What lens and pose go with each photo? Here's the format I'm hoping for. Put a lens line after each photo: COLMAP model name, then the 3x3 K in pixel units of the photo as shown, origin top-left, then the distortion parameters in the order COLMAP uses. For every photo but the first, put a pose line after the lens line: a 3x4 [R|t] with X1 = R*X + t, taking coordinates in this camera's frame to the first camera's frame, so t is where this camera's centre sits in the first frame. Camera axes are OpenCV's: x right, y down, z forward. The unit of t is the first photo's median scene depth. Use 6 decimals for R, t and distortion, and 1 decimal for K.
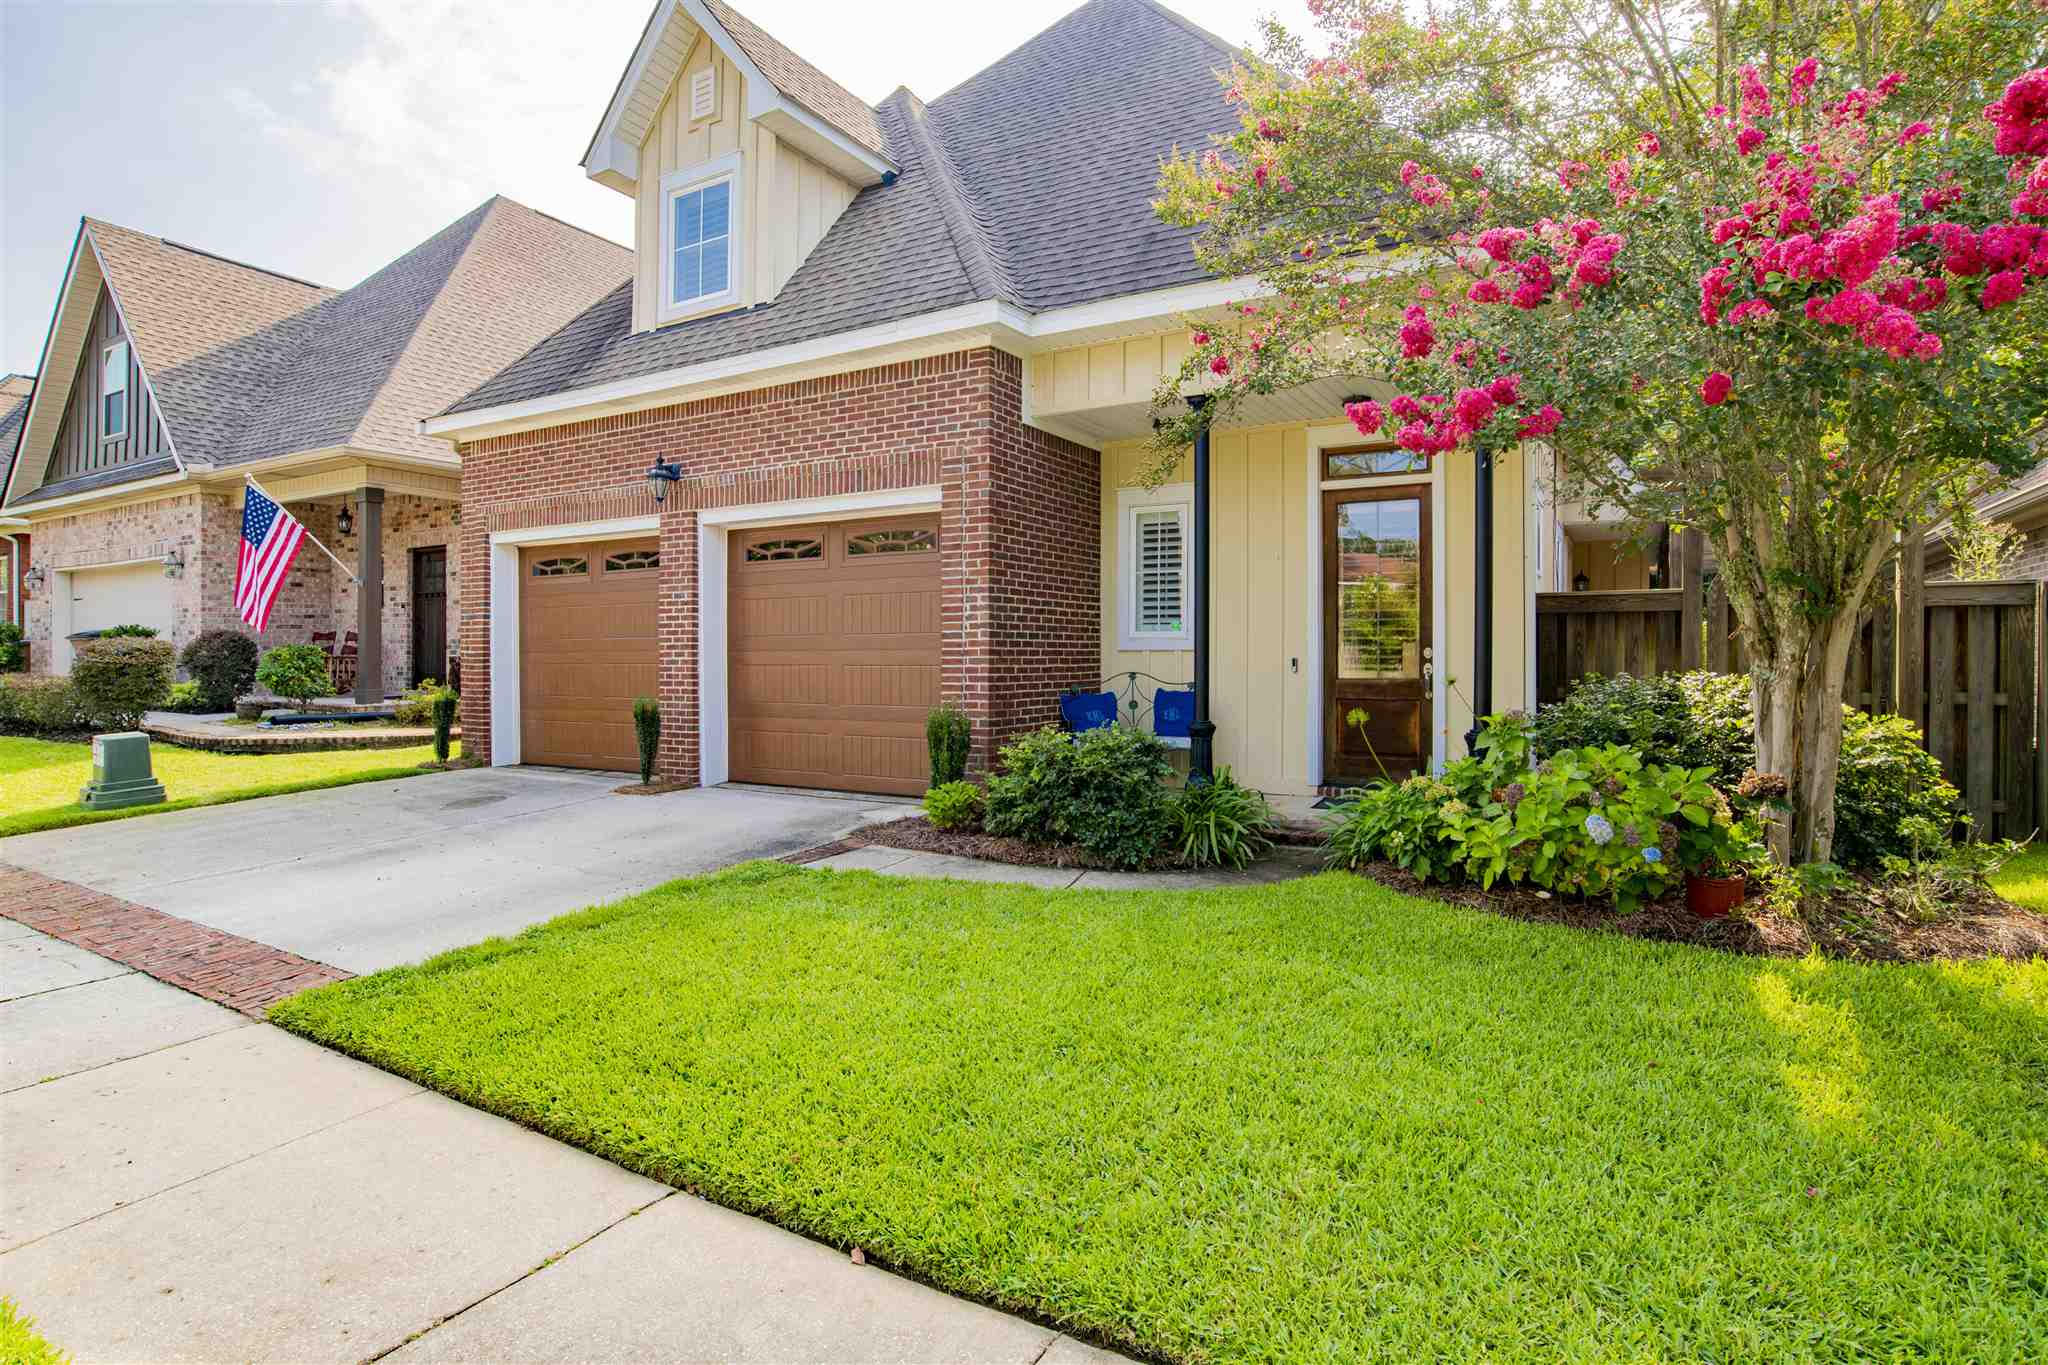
lens RADIAL K [[1050.2, 0, 1022.2], [0, 1050.2, 662.9], [0, 0, 1]] dist [-0.040240, 0.002341]
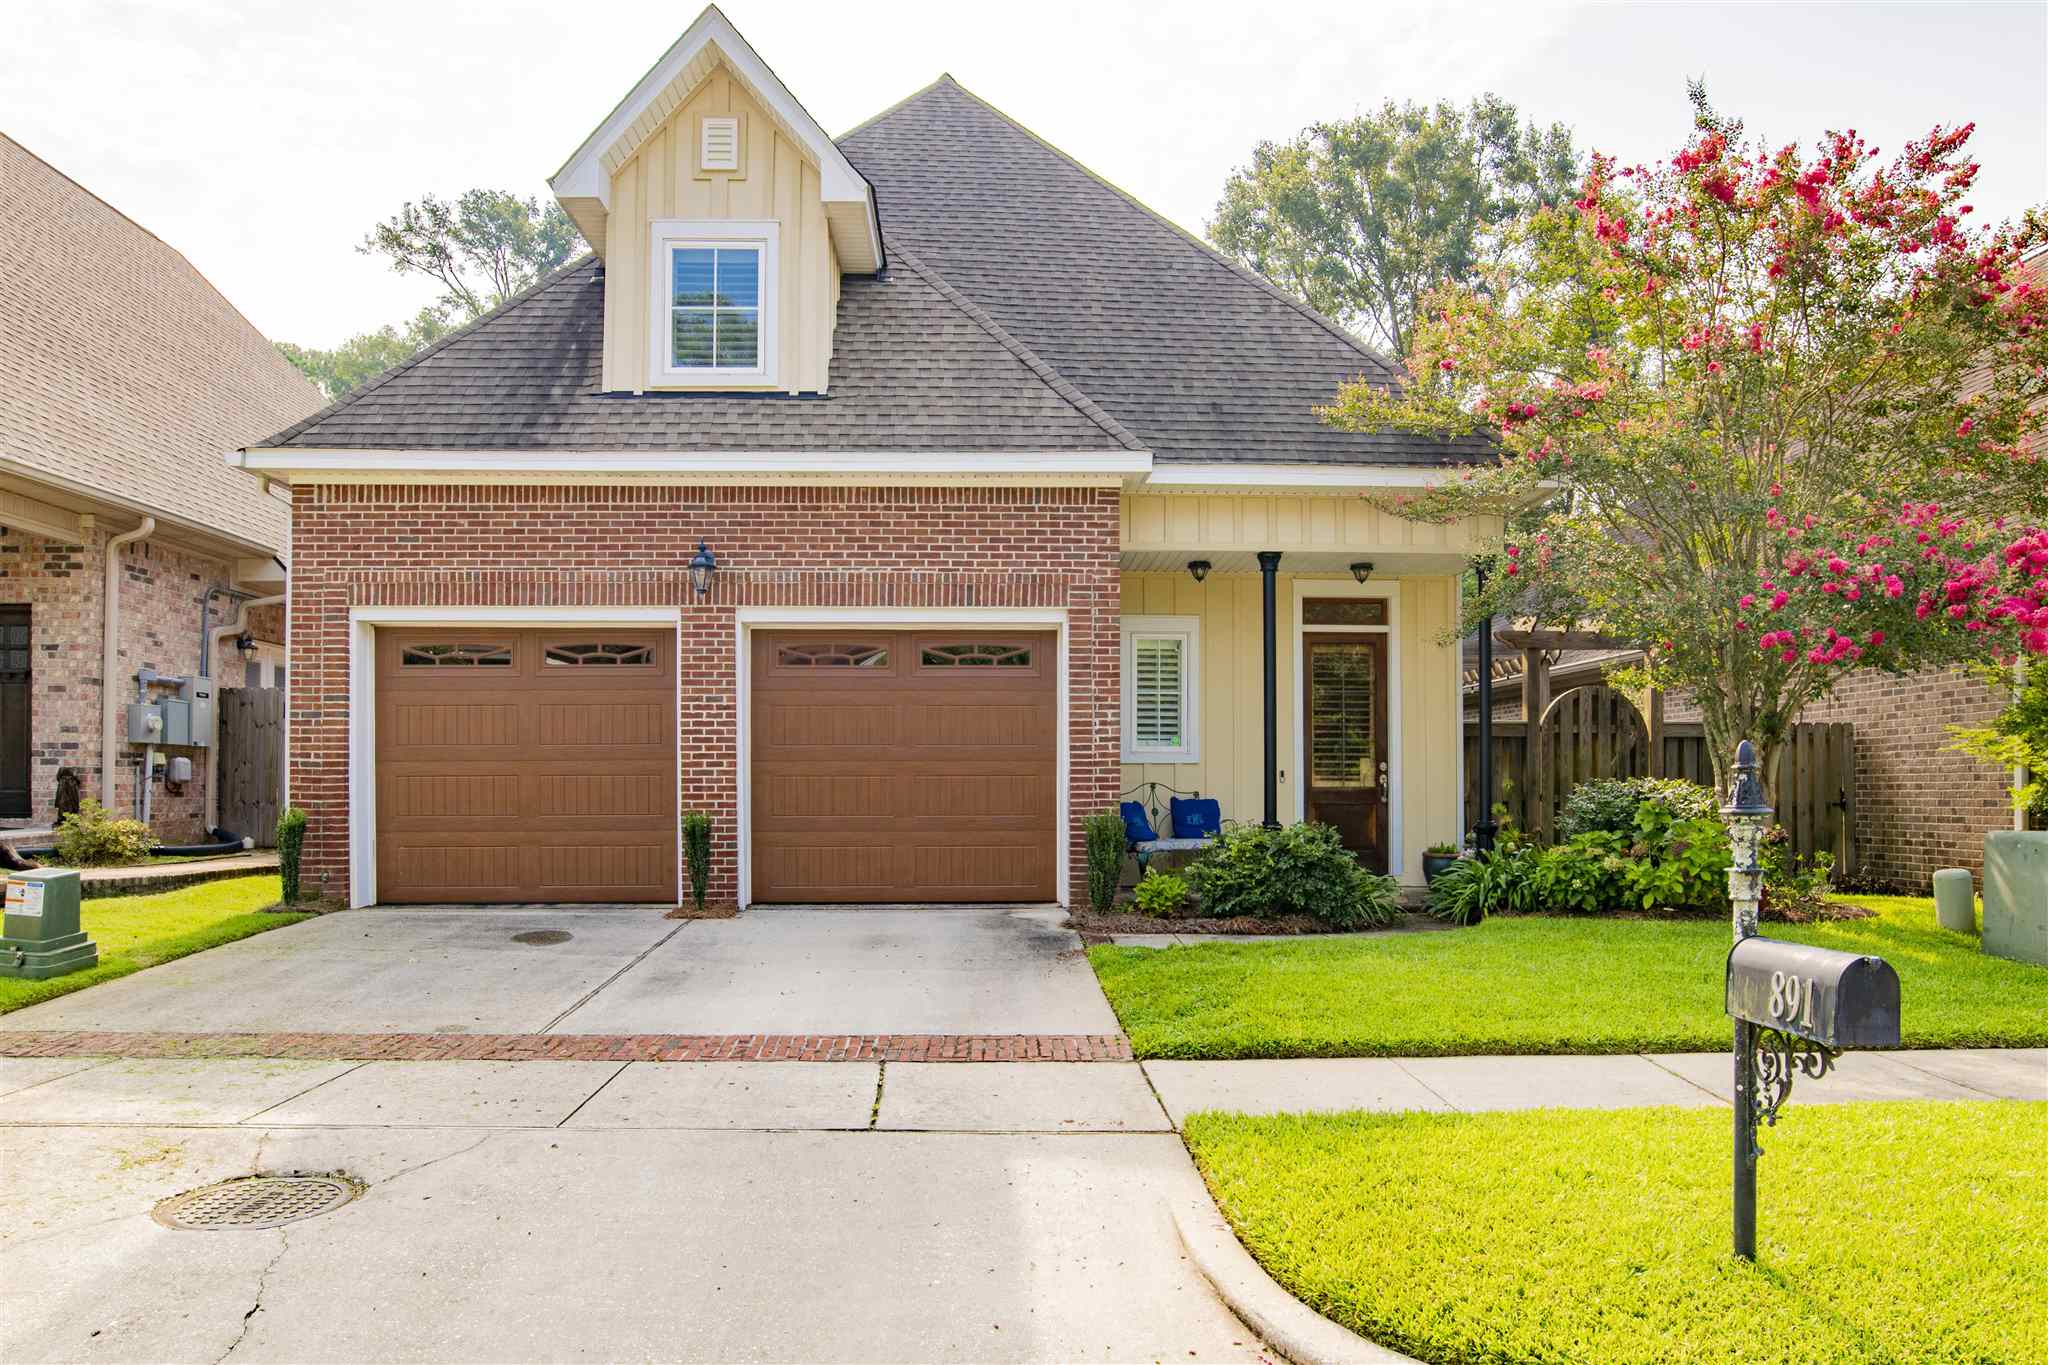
lens RADIAL K [[1317.4, 0, 1021.8], [0, 1317.4, 774.6], [0, 0, 1]] dist [-0.029275, 0.002453]
pose [[0.846012, 0.002788, 0.533156, -0.779398], [0.002537, 0.999954, -0.009254, 0.013290], [-0.533157, 0.009181, 0.845966, -0.112100]]
